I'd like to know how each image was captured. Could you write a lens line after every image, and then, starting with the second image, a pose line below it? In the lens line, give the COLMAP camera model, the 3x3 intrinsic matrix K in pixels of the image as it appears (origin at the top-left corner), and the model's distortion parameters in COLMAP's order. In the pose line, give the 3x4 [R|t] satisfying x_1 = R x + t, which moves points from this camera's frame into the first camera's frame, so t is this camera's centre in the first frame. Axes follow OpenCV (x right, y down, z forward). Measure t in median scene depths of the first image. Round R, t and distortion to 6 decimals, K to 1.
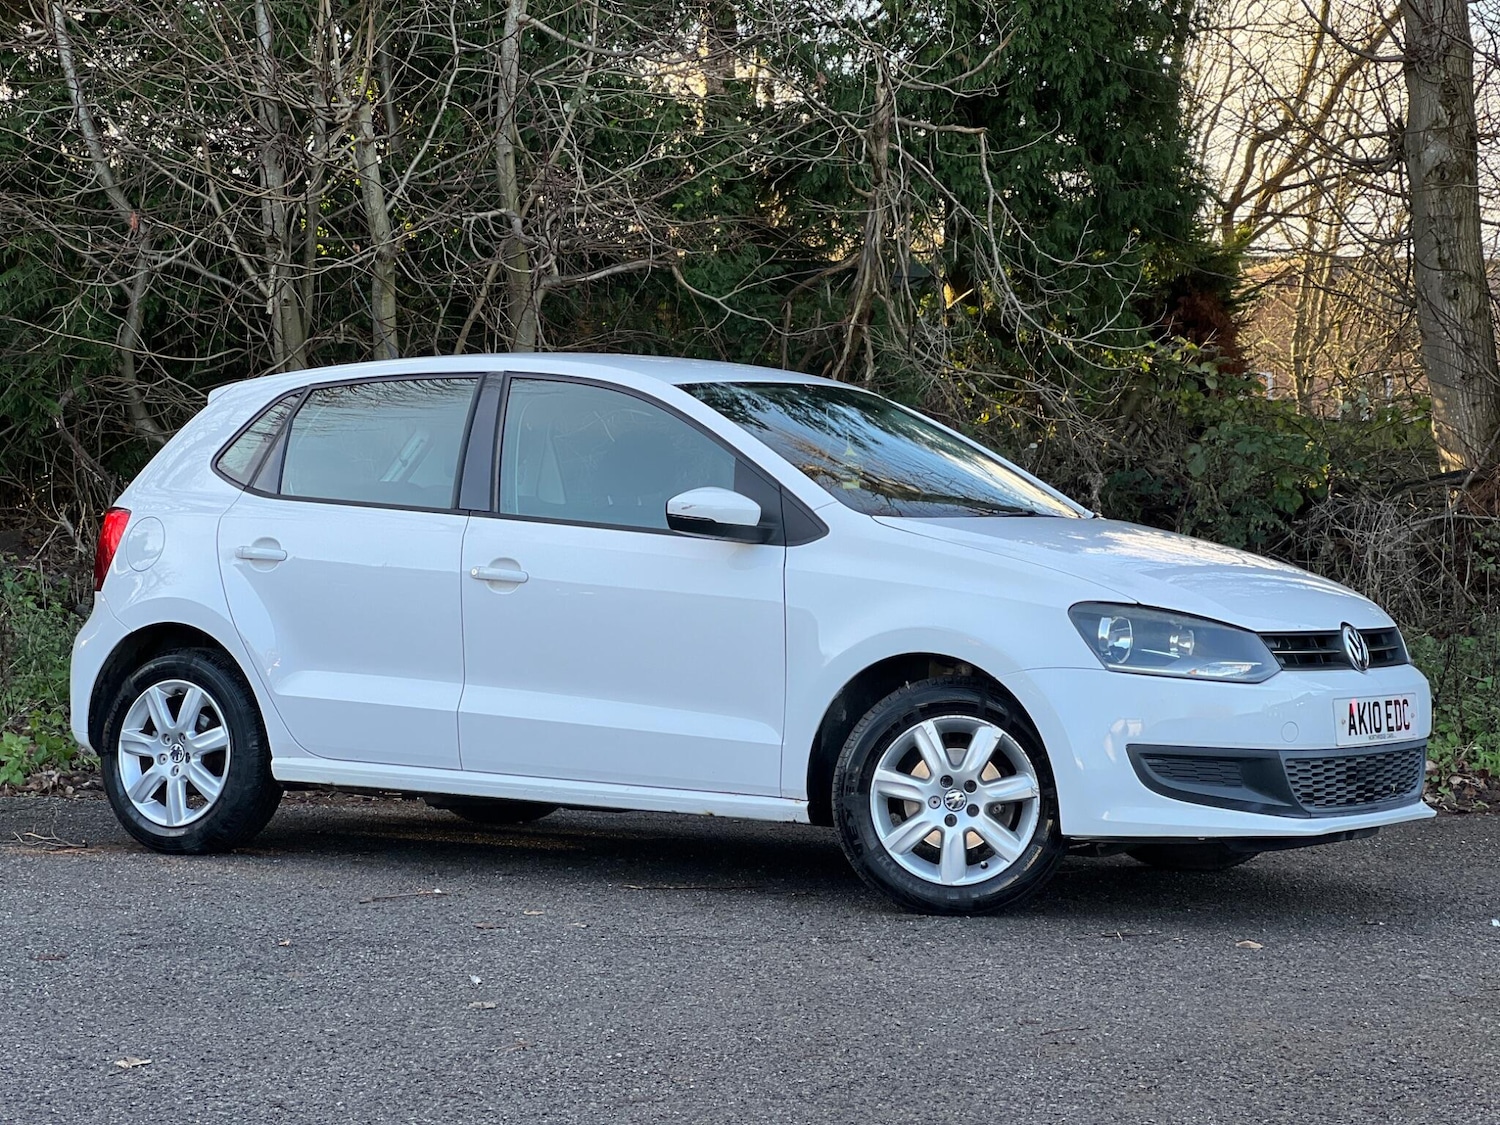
lens RADIAL K [[3332.7, 0, 751.8], [0, 3332.7, 524.3], [0, 0, 1]] dist [0.237933, 0.000000]
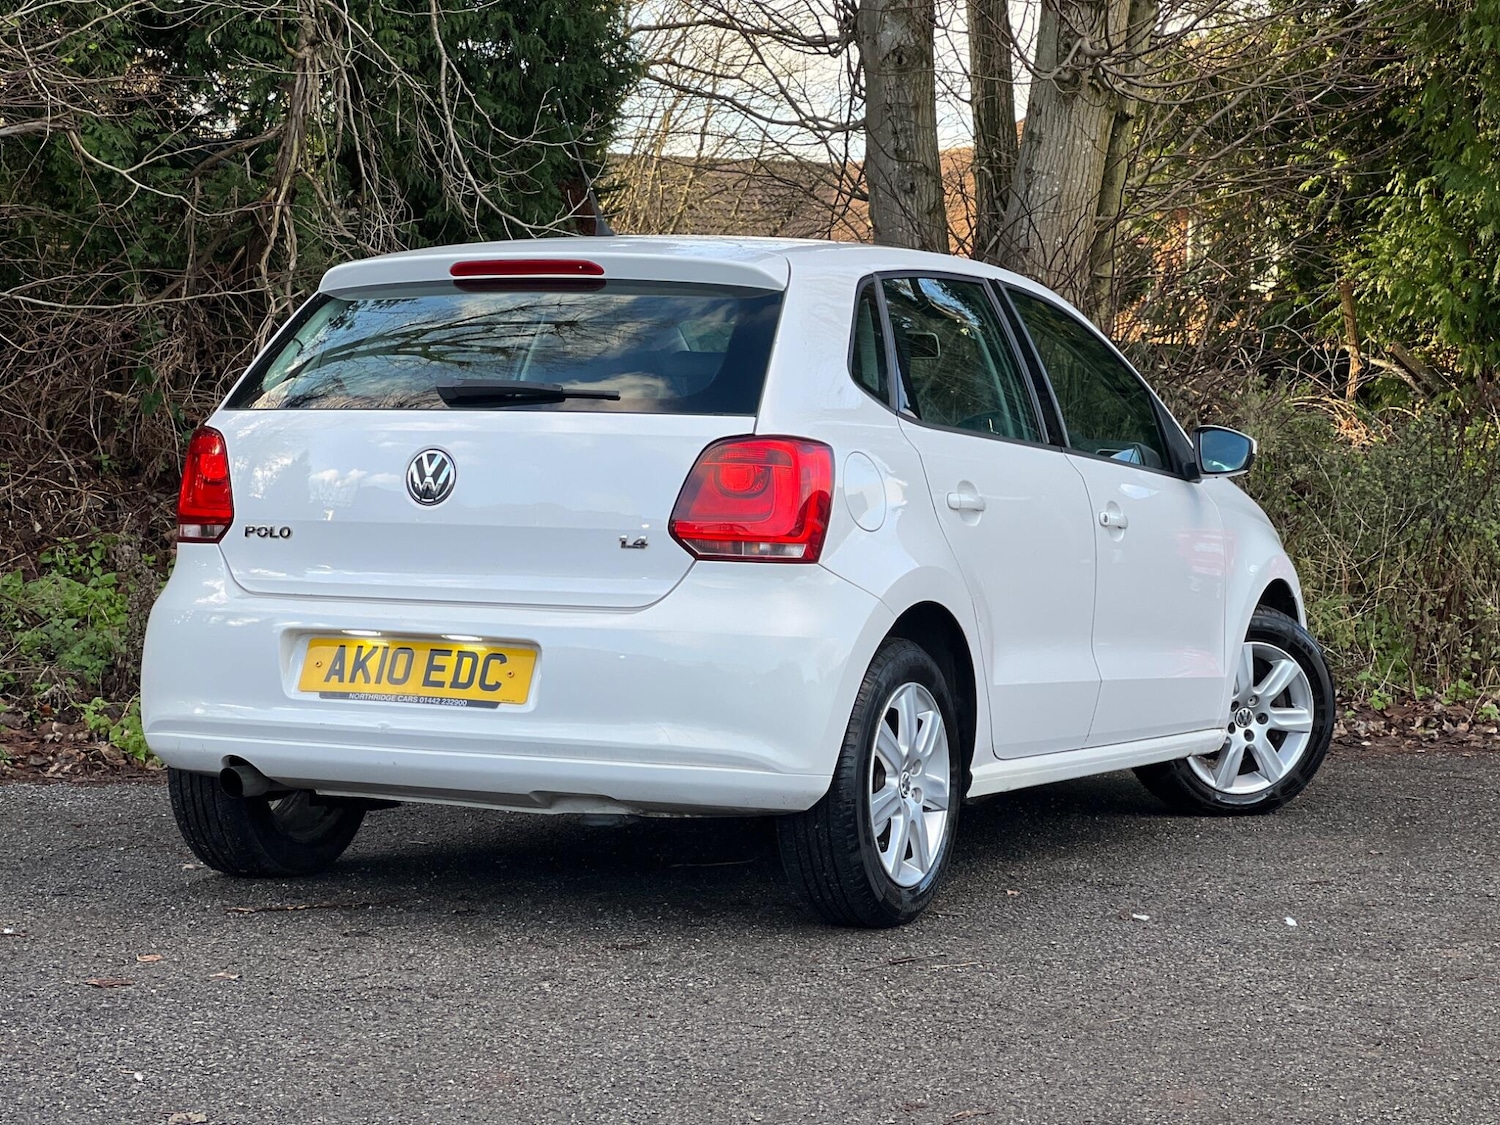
lens RADIAL K [[3332.7, 0, 756.7], [0, 3332.7, 527.7], [0, 0, 1]] dist [0.237933, 0.000000]
pose [[0.971119, -0.003820, 0.238566, -0.059940], [-0.004007, 0.999470, 0.032314, -0.004164], [-0.238563, -0.032337, 0.970589, 0.115495]]
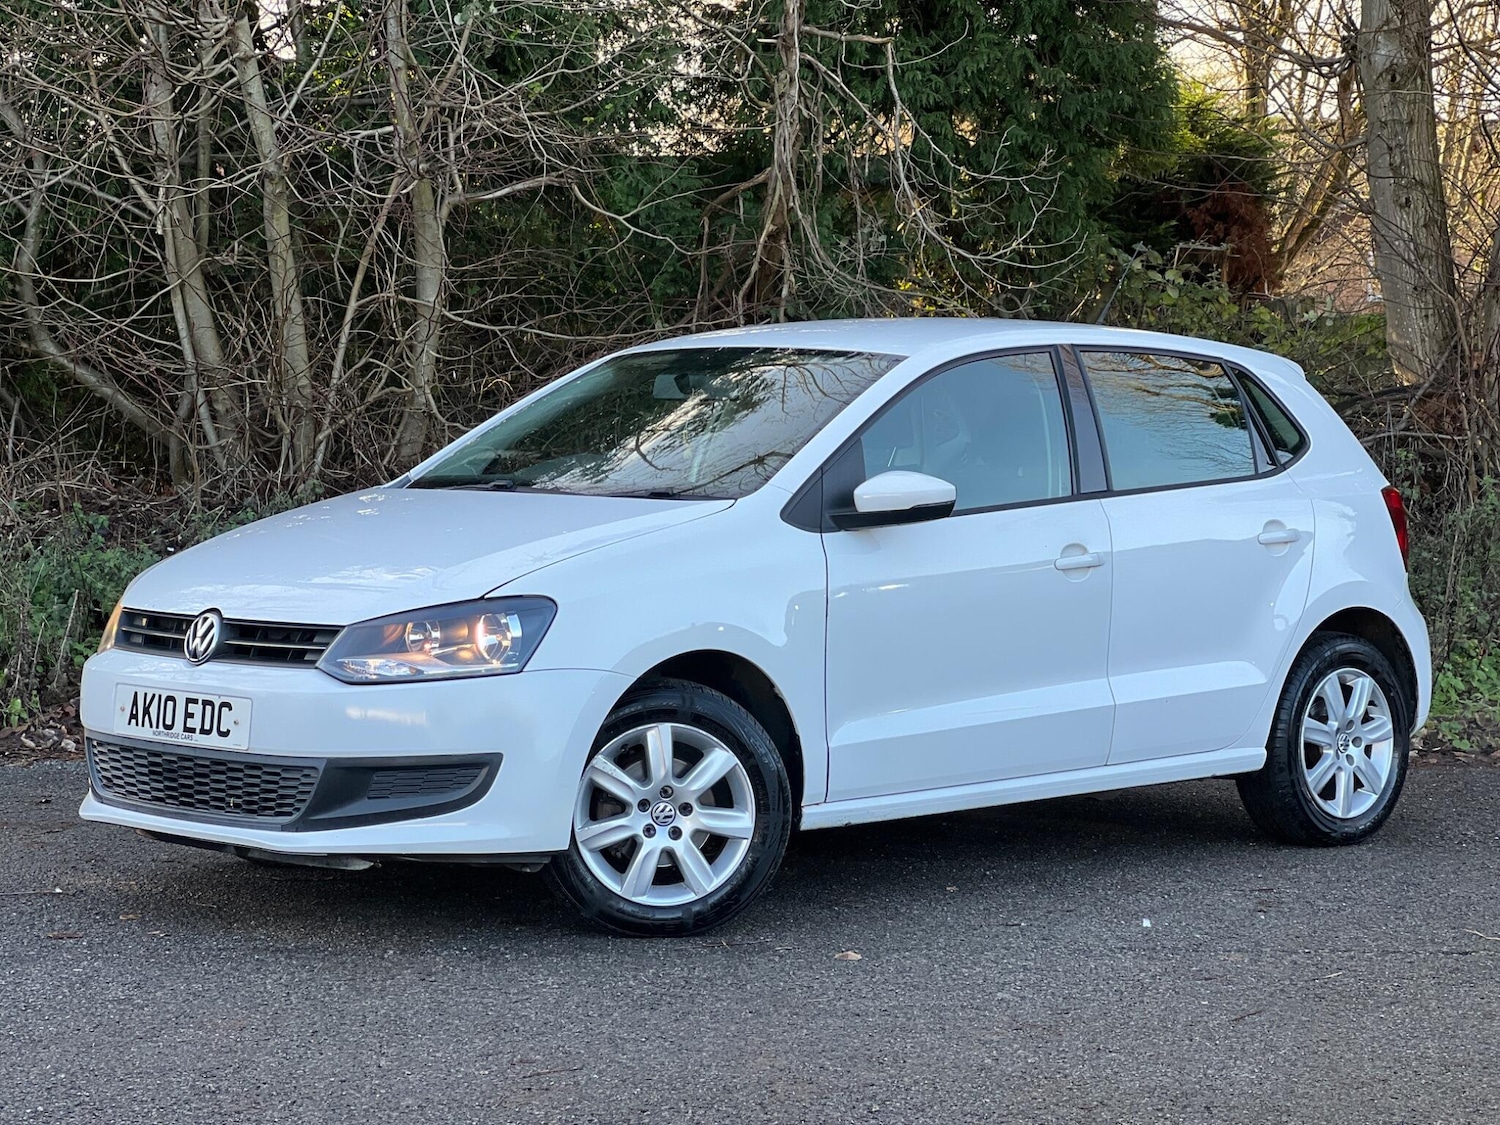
lens RADIAL K [[3332.7, 0, 765.6], [0, 3332.7, 523.2], [0, 0, 1]] dist [0.237933, 0.000000]
pose [[0.998155, -0.000966, -0.060711, 0.091755], [0.003485, 0.999136, 0.041405, -0.018617], [0.060618, -0.041541, 0.997296, 0.028632]]
